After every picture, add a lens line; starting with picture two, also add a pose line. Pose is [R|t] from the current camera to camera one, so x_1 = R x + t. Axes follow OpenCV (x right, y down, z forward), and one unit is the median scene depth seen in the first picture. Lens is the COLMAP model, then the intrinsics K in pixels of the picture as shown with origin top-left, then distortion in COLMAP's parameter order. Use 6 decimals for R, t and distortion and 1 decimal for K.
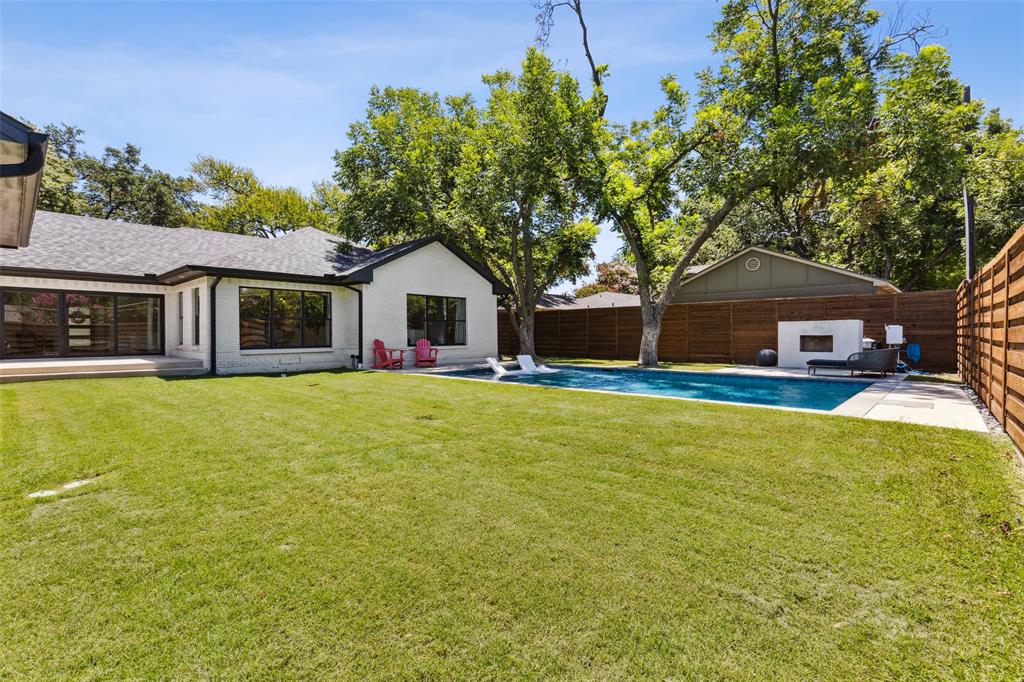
lens RADIAL K [[465.3, 0, 510.3], [0, 465.3, 338.4], [0, 0, 1]] dist [0.009307, -0.003082]
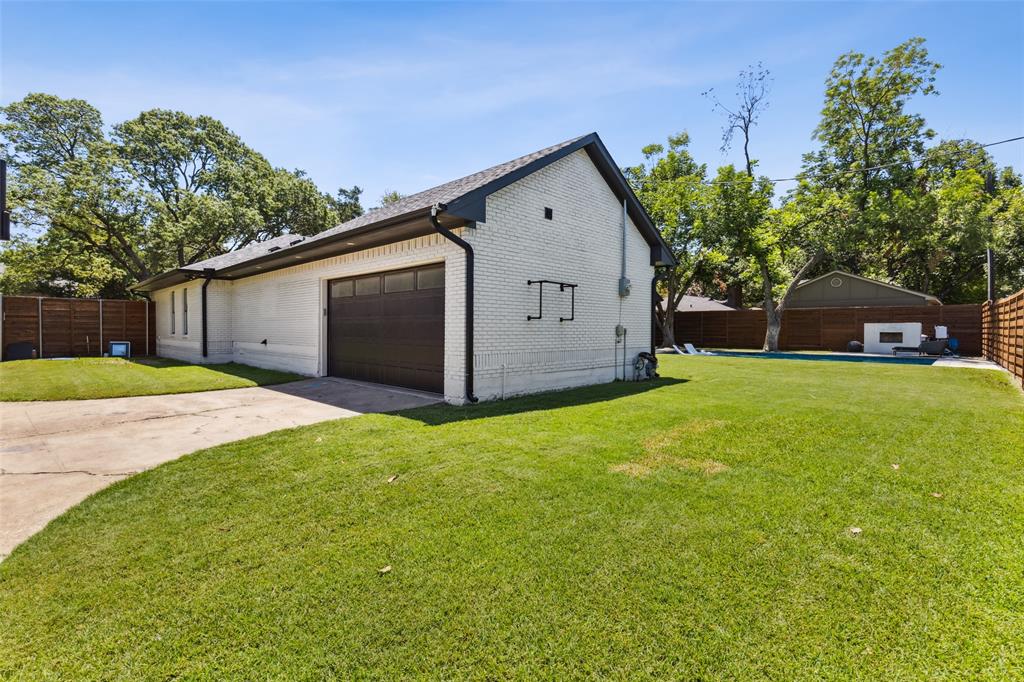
lens RADIAL K [[465.3, 0, 507.6], [0, 465.3, 333.4], [0, 0, 1]] dist [0.009307, -0.003082]
pose [[0.999788, 0.010103, -0.017945, -0.593028], [-0.010094, 0.999949, 0.000602, 0.009142], [0.017951, -0.000420, 0.999839, -0.583646]]
